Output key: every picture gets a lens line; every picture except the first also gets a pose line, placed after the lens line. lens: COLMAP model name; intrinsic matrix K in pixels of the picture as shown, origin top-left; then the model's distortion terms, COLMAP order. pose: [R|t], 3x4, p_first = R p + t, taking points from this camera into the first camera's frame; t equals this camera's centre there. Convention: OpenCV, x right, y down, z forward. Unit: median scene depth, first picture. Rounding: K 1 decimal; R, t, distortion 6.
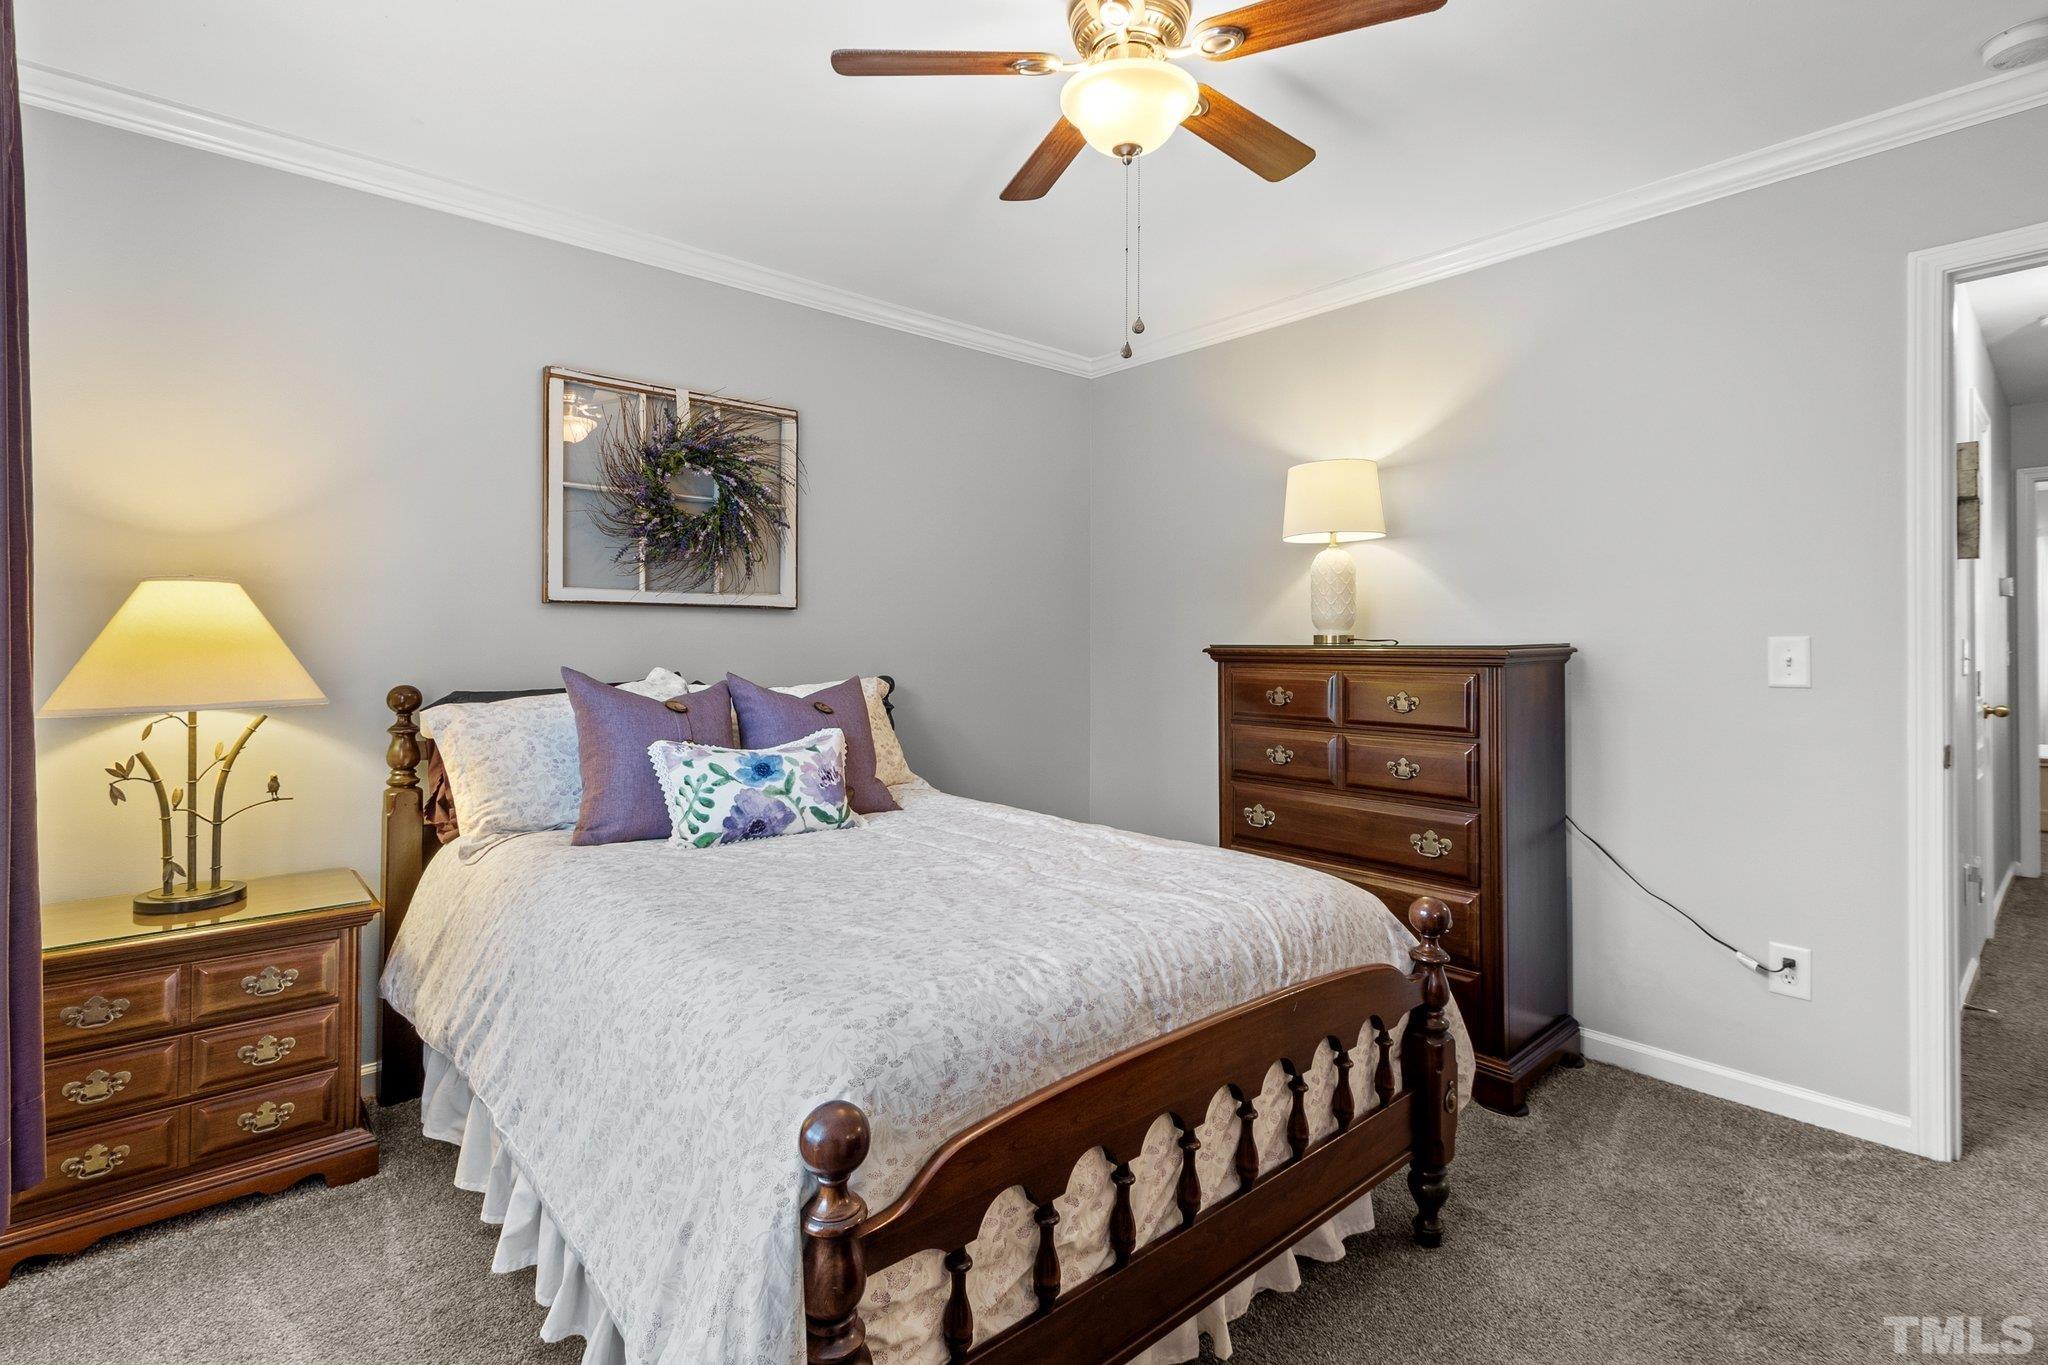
lens RADIAL K [[937.0, 0, 1028.9], [0, 937.0, 643.1], [0, 0, 1]] dist [0.008352, 0.000080]
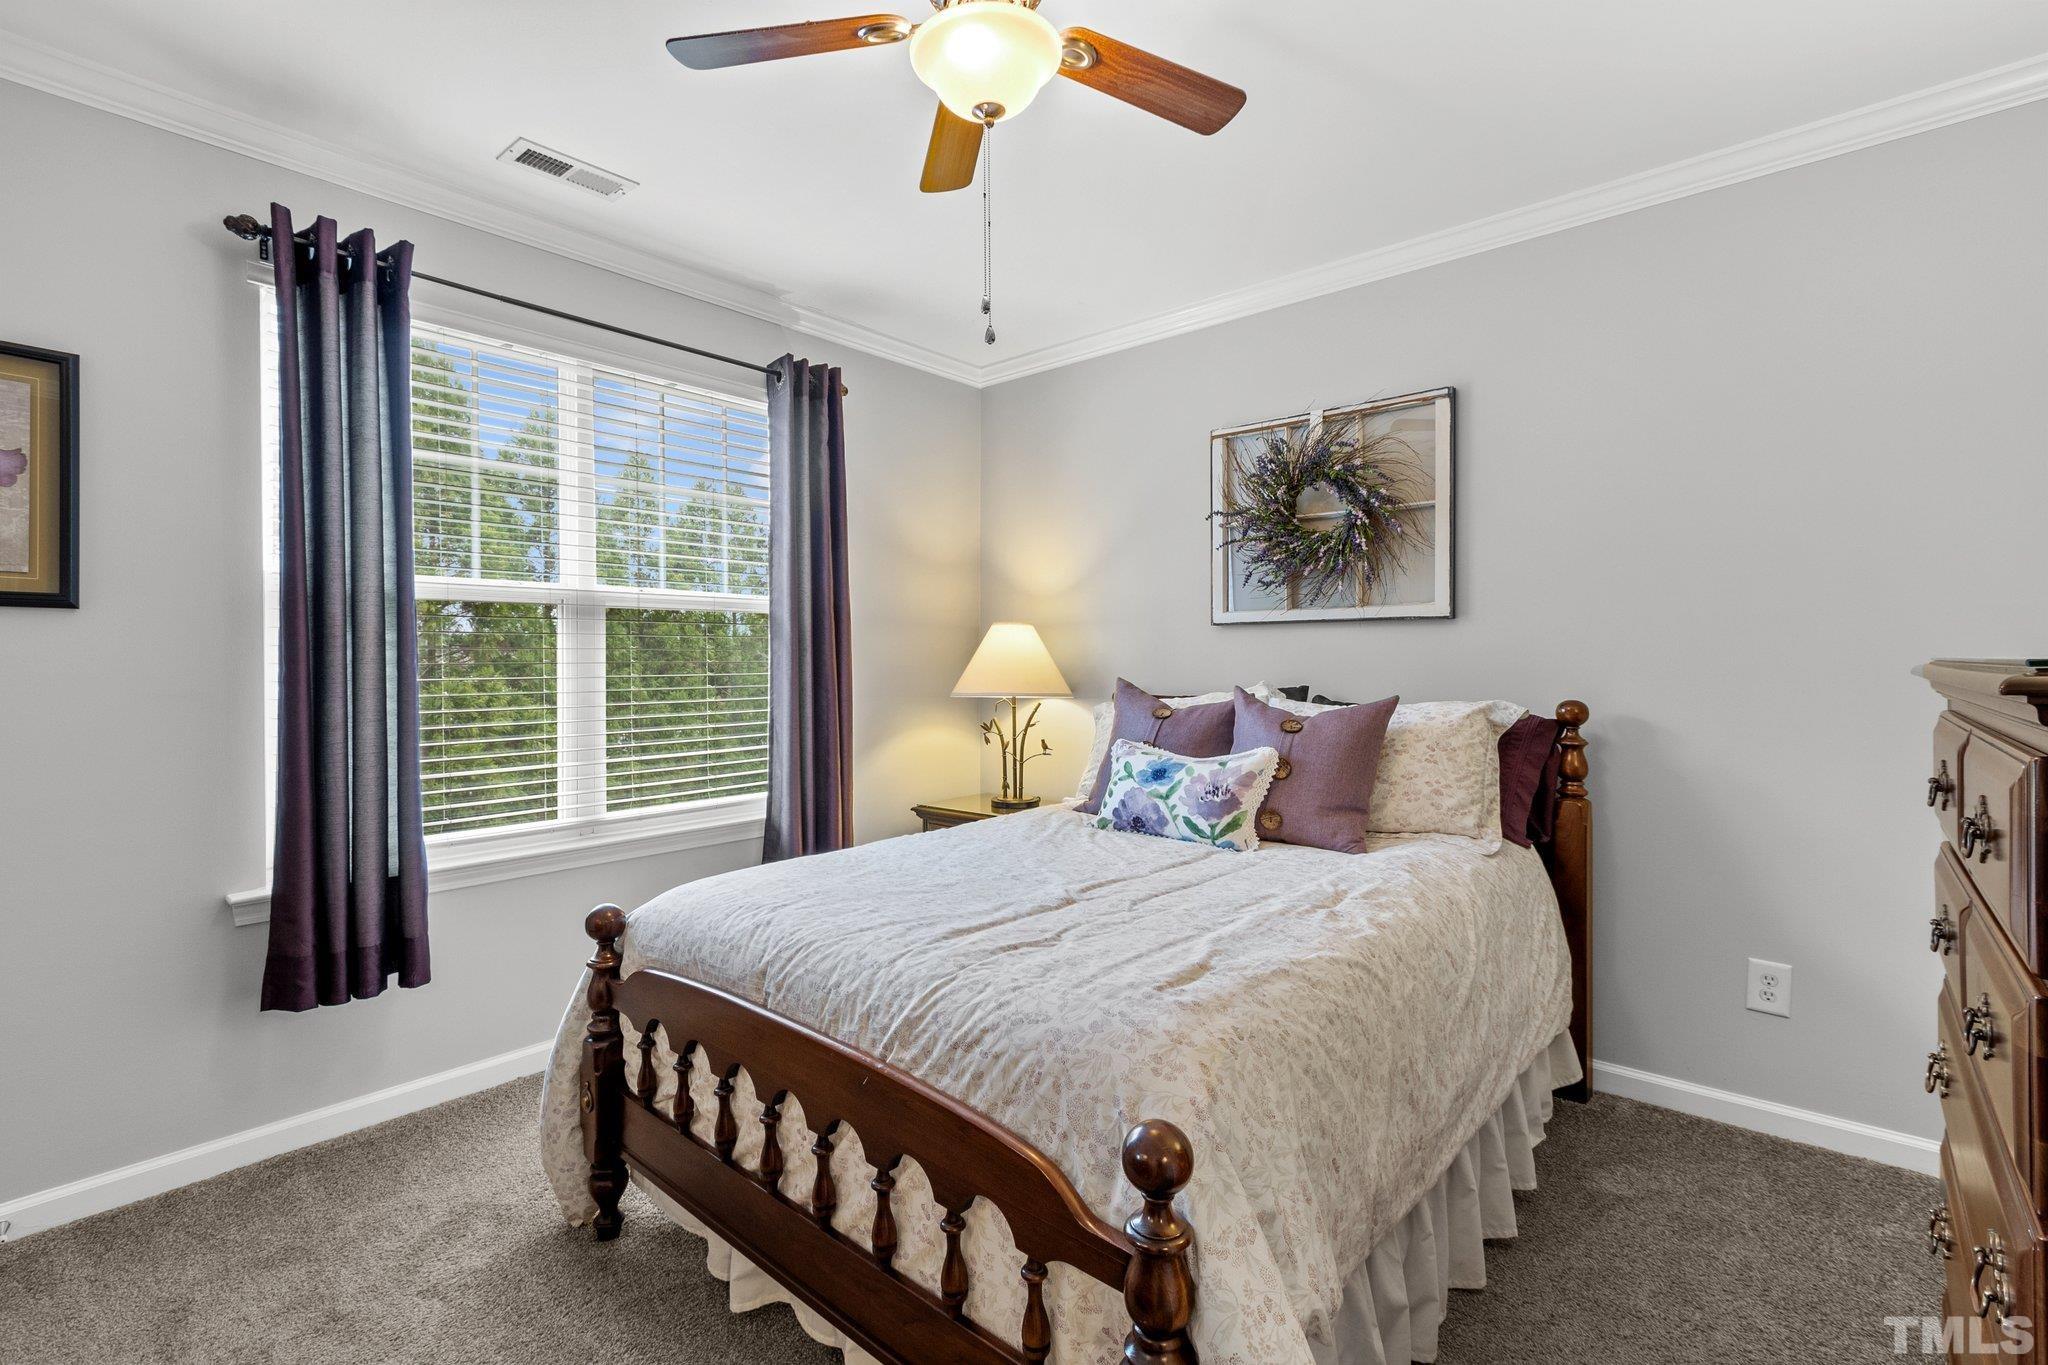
lens RADIAL K [[937.0, 0, 1024.3], [0, 937.0, 668.5], [0, 0, 1]] dist [0.008352, 0.000080]
pose [[0.134095, 0.003979, -0.990961, 0.796065], [0.001435, 0.999990, 0.004210, 0.008114], [0.990967, -0.001987, 0.134088, 0.718538]]
